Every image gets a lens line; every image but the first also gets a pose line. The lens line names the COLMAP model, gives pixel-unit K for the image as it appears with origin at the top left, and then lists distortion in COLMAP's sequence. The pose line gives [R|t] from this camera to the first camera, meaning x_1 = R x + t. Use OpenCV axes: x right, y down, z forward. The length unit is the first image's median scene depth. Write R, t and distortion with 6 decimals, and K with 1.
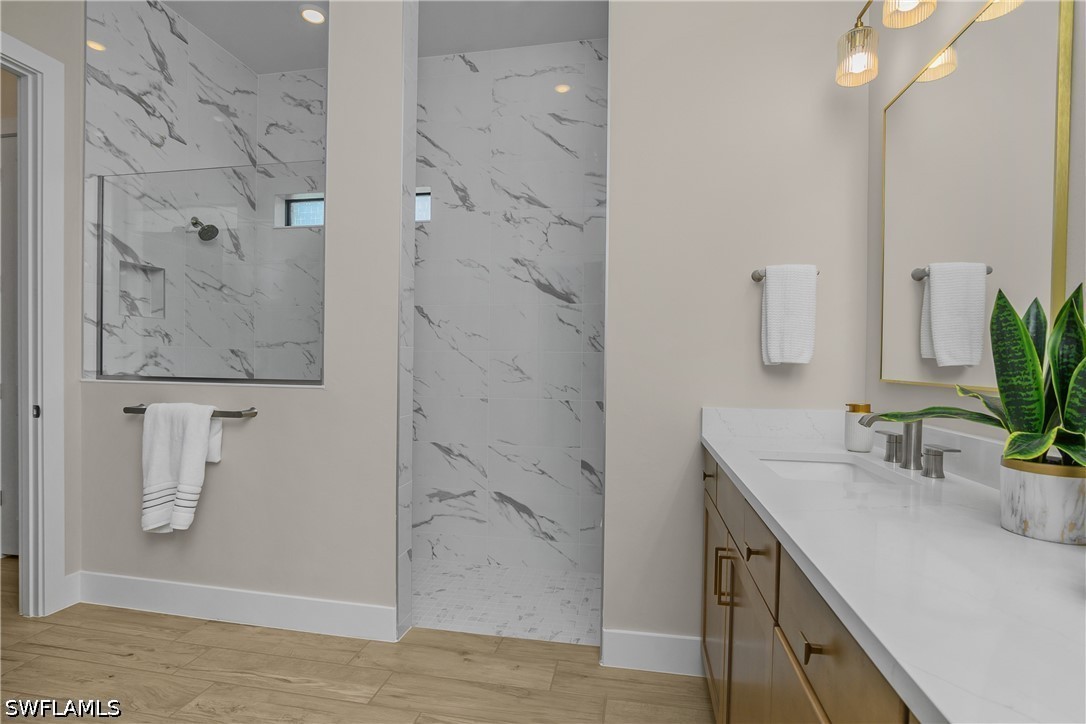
lens RADIAL K [[532.1, 0, 539.4], [0, 532.1, 369.8], [0, 0, 1]] dist [-0.023297, 0.004102]
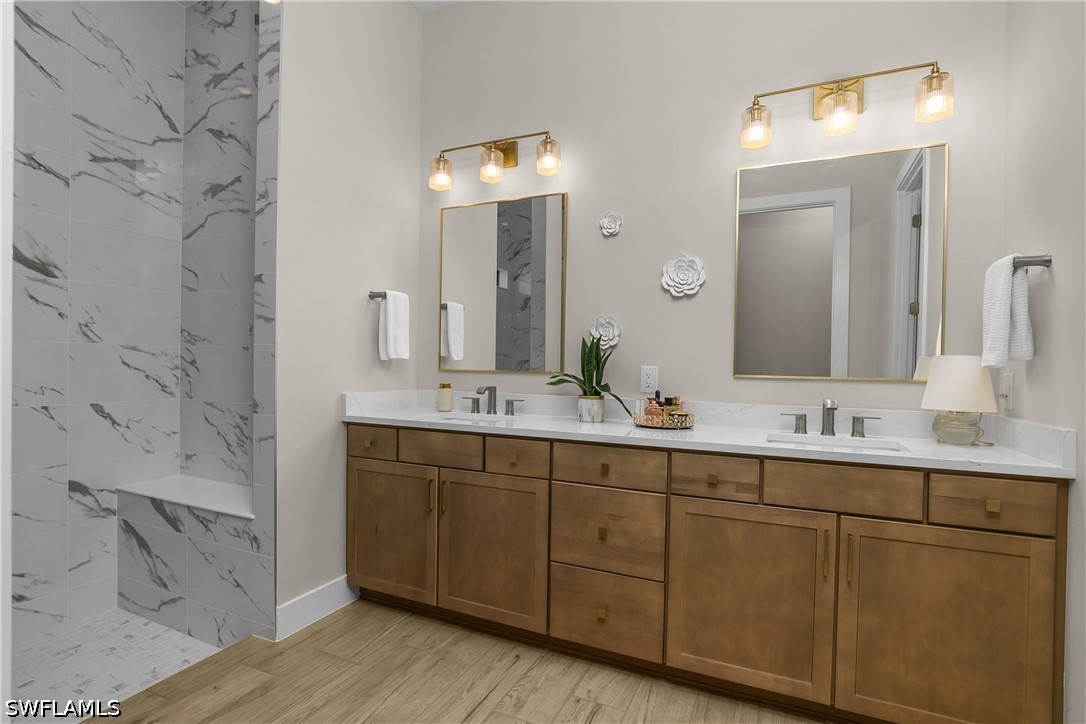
lens RADIAL K [[532.1, 0, 537.7], [0, 532.1, 369.0], [0, 0, 1]] dist [-0.023297, 0.004102]
pose [[0.245853, -0.018837, 0.969124, -0.494771], [0.001824, 0.999818, 0.018971, -0.007444], [-0.969305, -0.002896, 0.245843, 0.146264]]
